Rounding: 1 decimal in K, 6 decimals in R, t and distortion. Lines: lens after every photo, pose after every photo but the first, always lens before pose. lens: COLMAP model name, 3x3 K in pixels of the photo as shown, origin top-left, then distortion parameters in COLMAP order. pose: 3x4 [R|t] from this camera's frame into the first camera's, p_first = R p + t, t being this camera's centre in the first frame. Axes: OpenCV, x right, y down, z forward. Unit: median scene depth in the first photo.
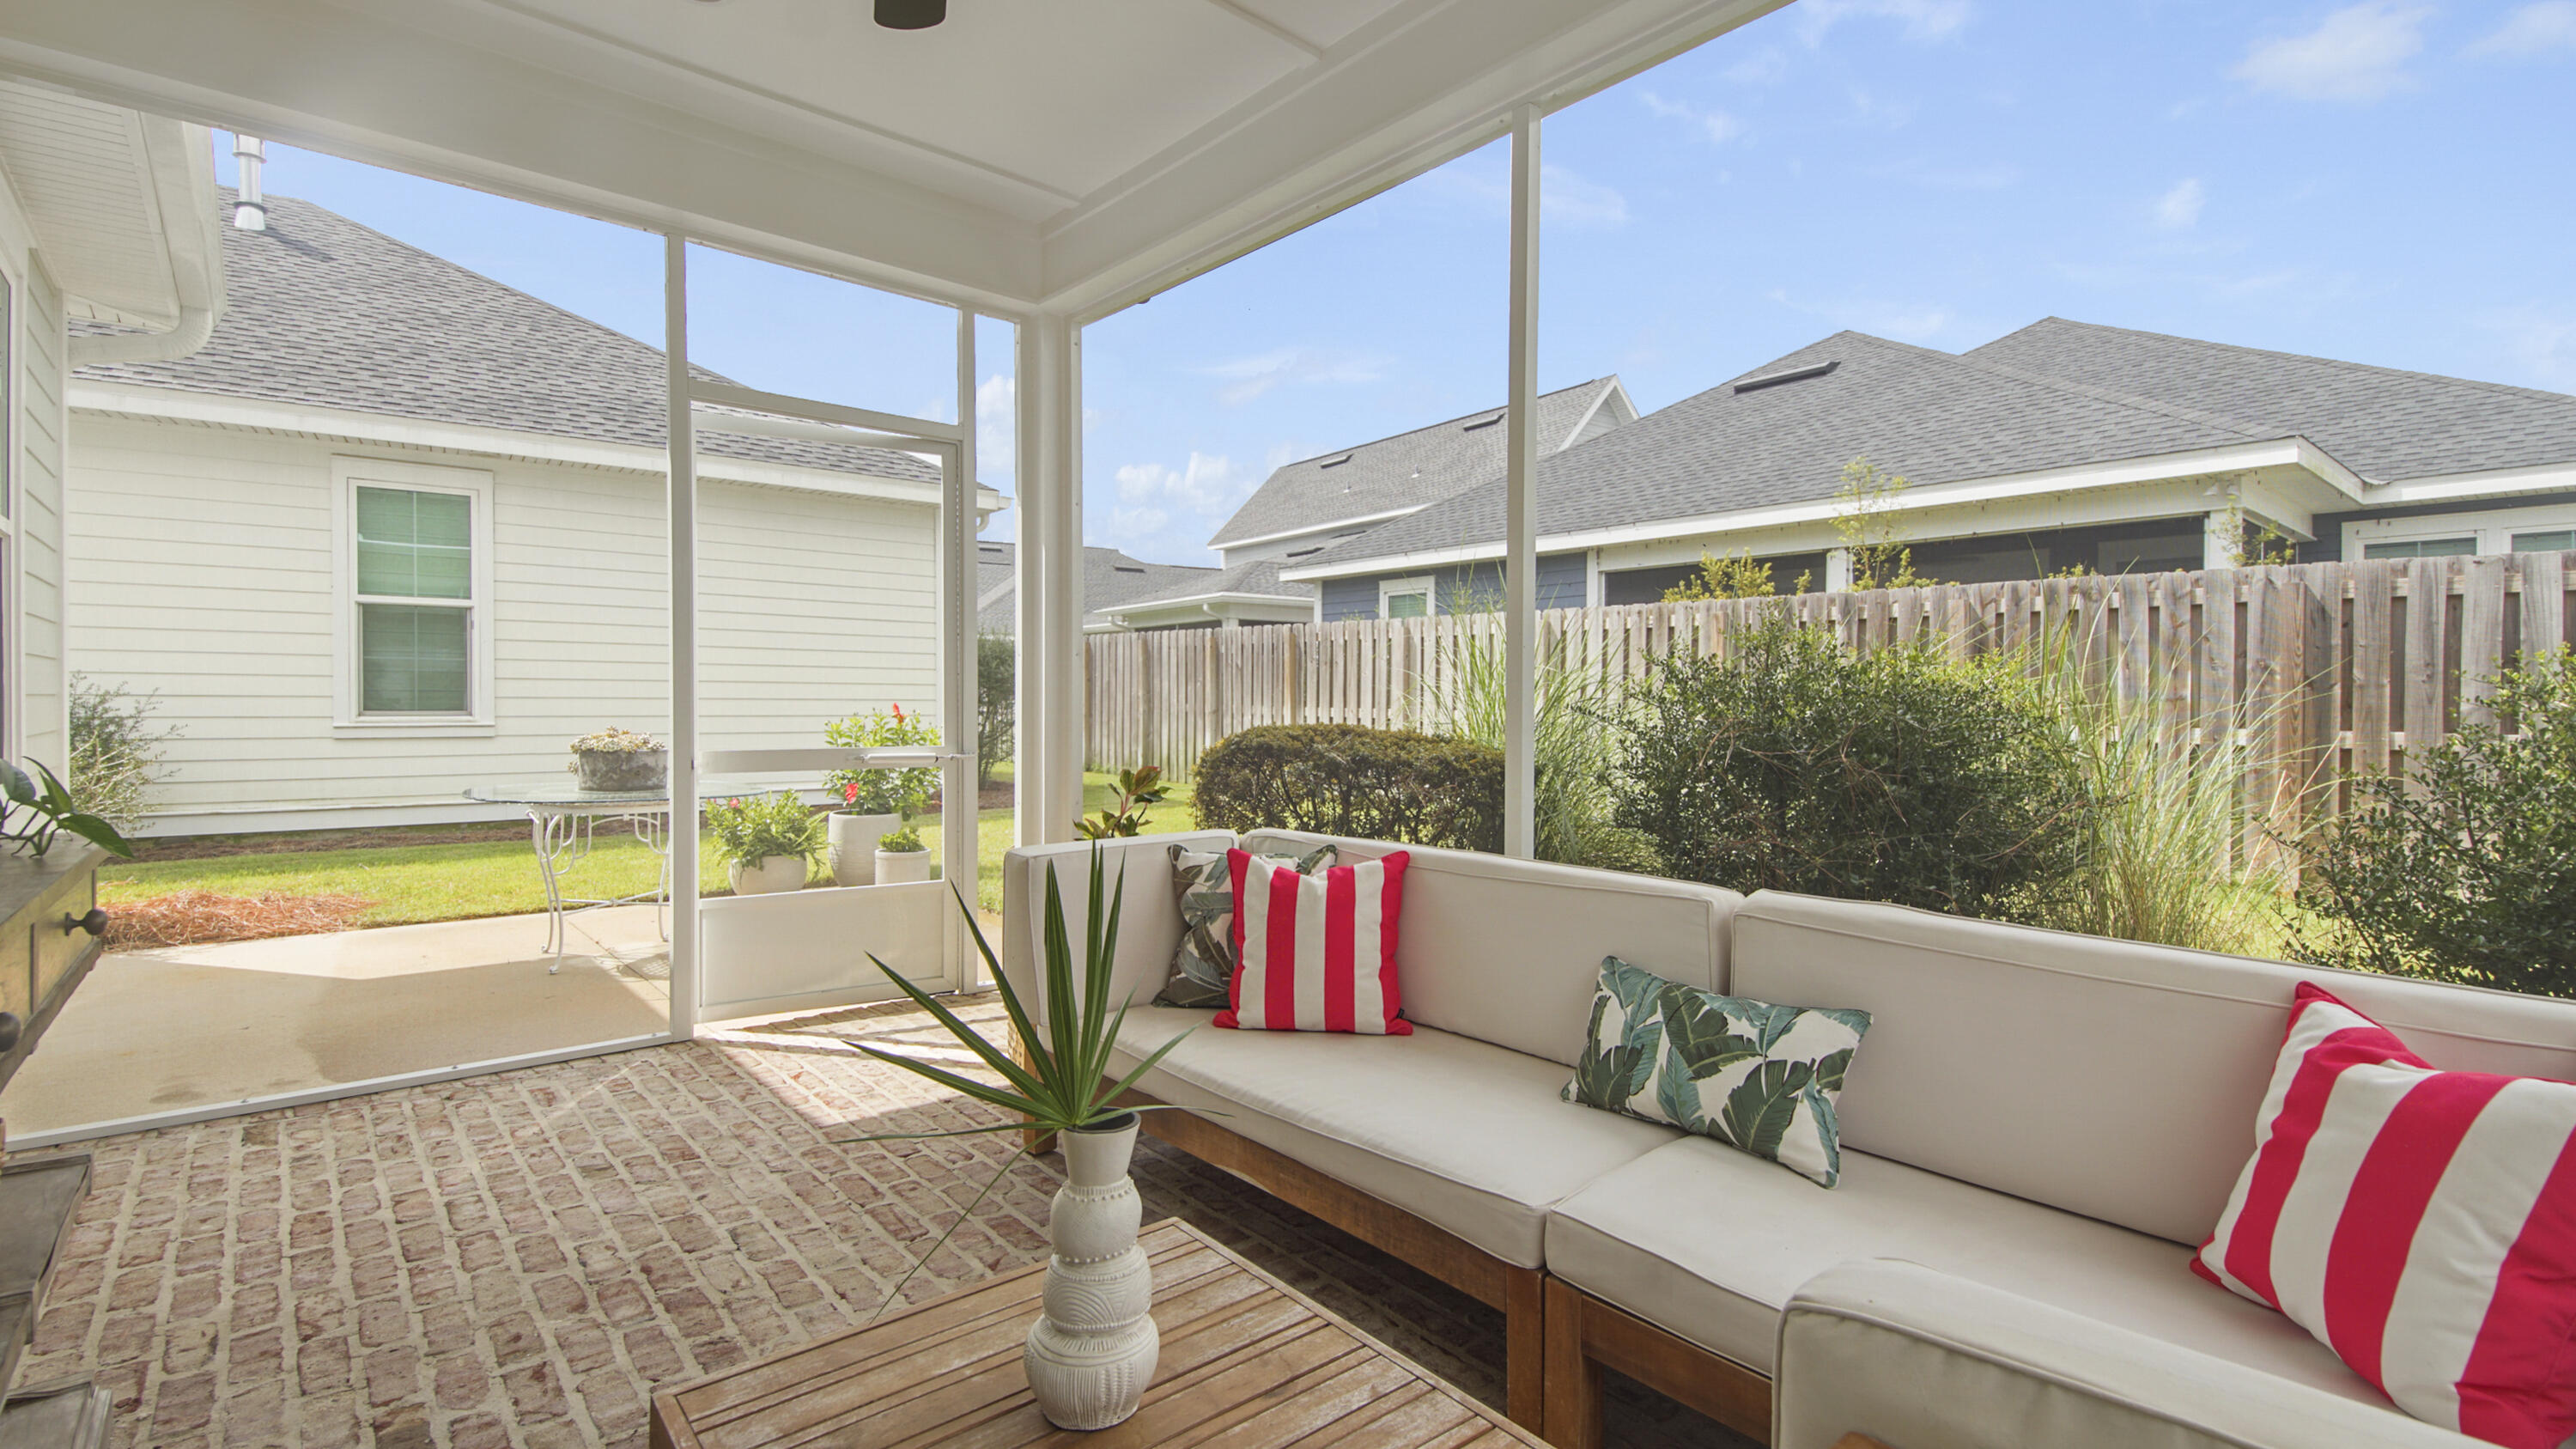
lens RADIAL K [[1127.6, 0, 1294.0], [0, 1127.6, 735.4], [0, 0, 1]] dist [0.023799, -0.000191]
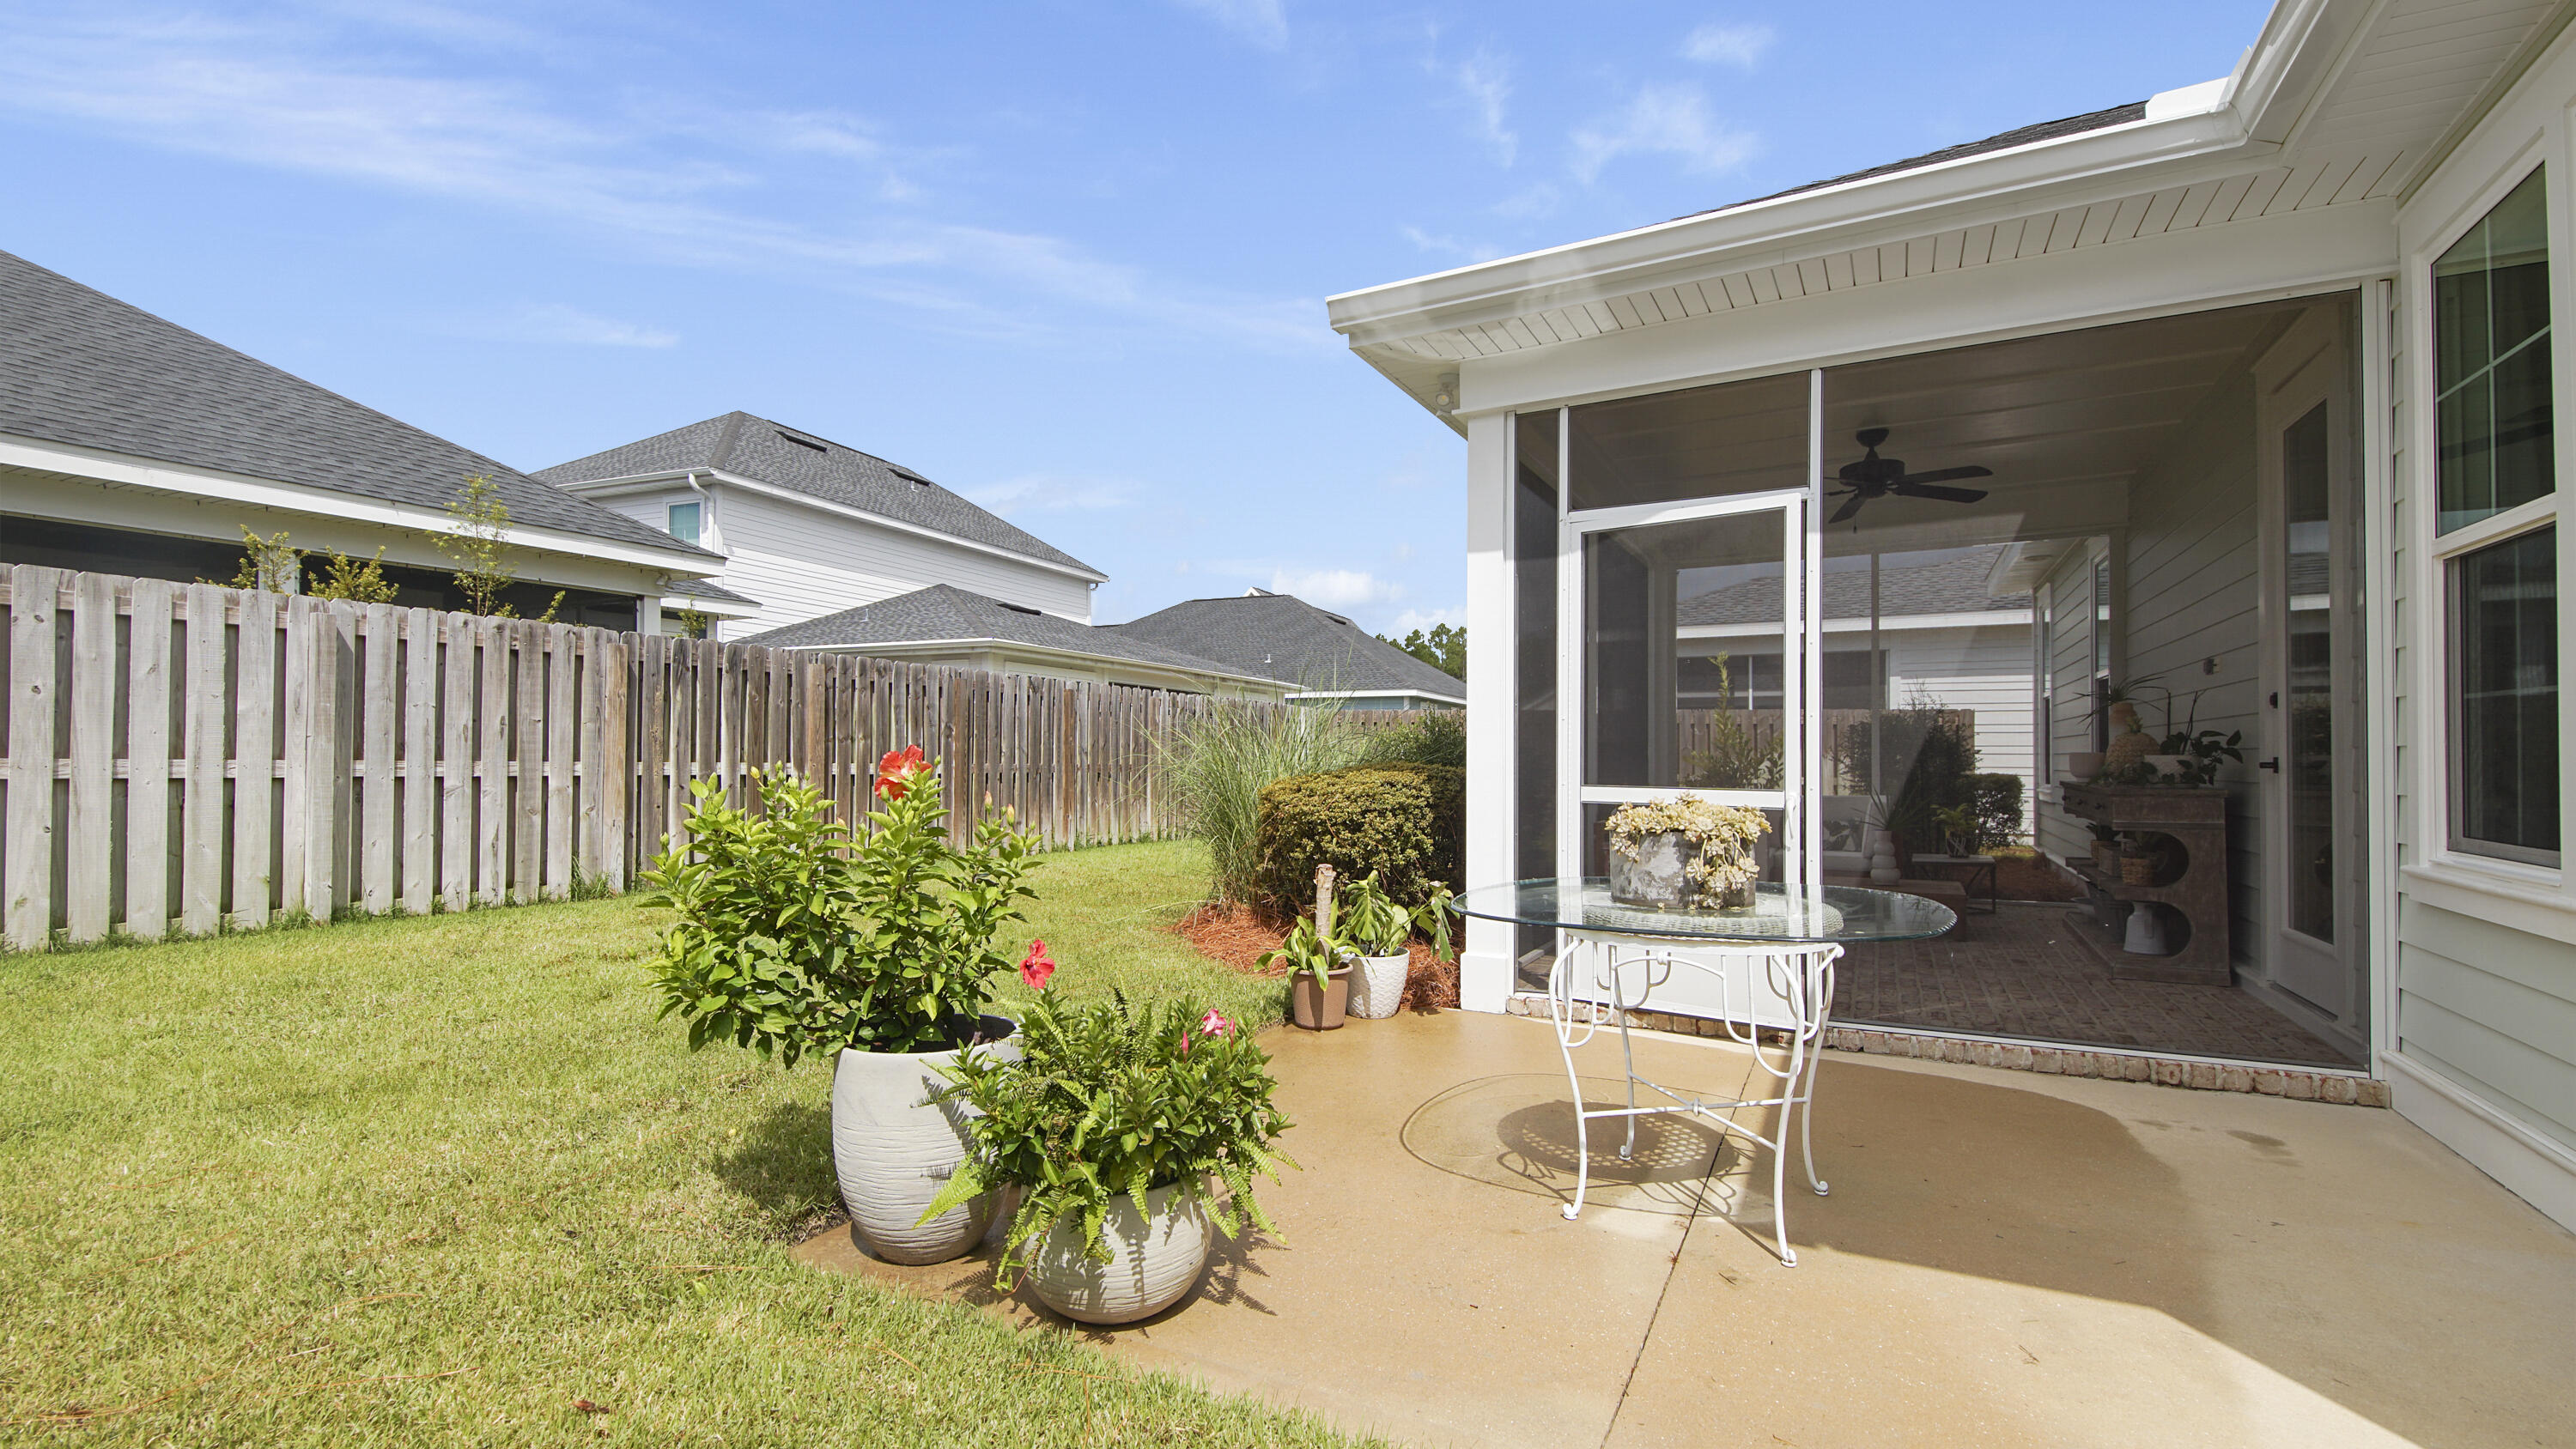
lens RADIAL K [[1127.2, 0, 1294.0], [0, 1127.2, 735.4], [0, 0, 1]] dist [0.023799, -0.000191]
pose [[-0.360093, 0.005806, 0.932898, -0.642405], [0.017644, 0.999844, 0.000588, -0.023820], [-0.932750, 0.016672, -0.360139, 0.757301]]
